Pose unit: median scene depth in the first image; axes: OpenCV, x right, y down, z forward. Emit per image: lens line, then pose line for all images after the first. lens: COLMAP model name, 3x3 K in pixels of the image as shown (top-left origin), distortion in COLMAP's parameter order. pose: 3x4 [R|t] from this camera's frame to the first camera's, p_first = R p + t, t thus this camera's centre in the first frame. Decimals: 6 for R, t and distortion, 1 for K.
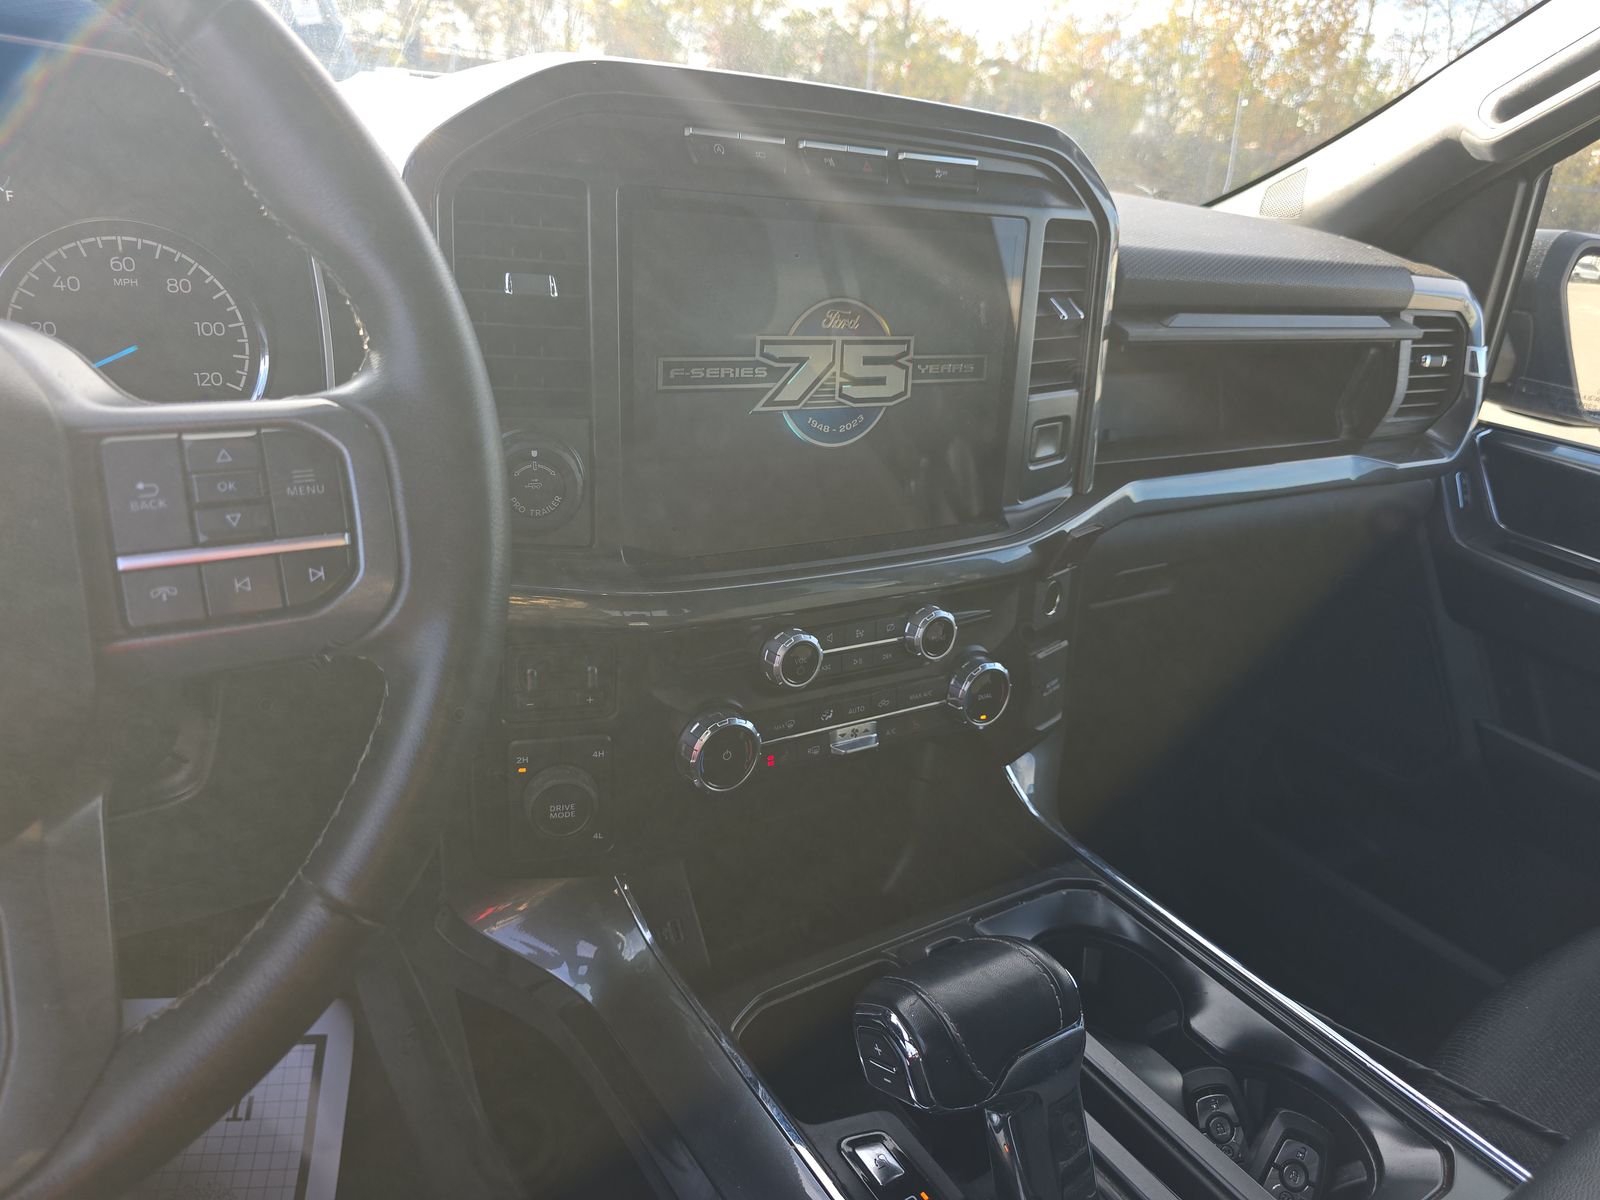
lens RADIAL K [[1128.3, 0, 781.0], [0, 1128.3, 599.8], [0, 0, 1]] dist [0.076407, -0.066438]
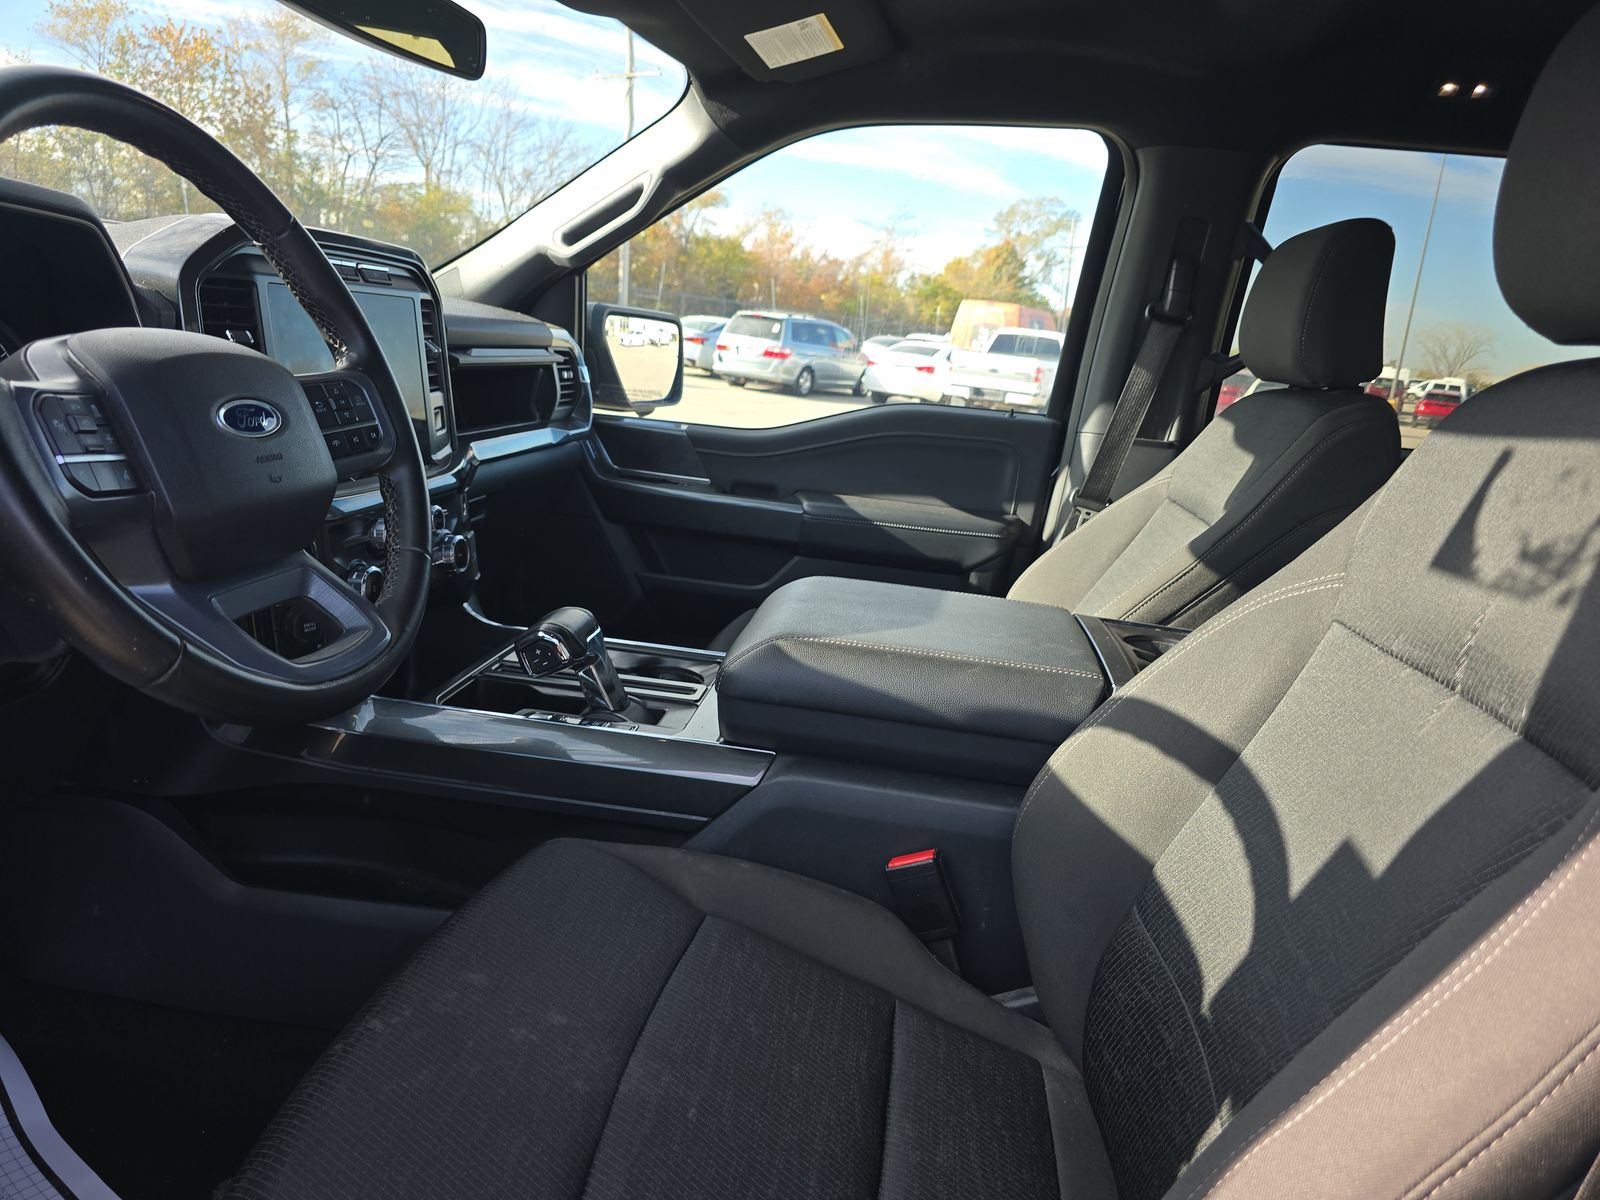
lens RADIAL K [[1128.3, 0, 781.0], [0, 1128.3, 599.8], [0, 0, 1]] dist [0.076407, -0.066438]
pose [[0.683540, -0.207434, 0.699817, -0.519976], [0.250447, 0.967216, 0.042072, 0.141920], [-0.685601, 0.146509, 0.713082, -0.443889]]
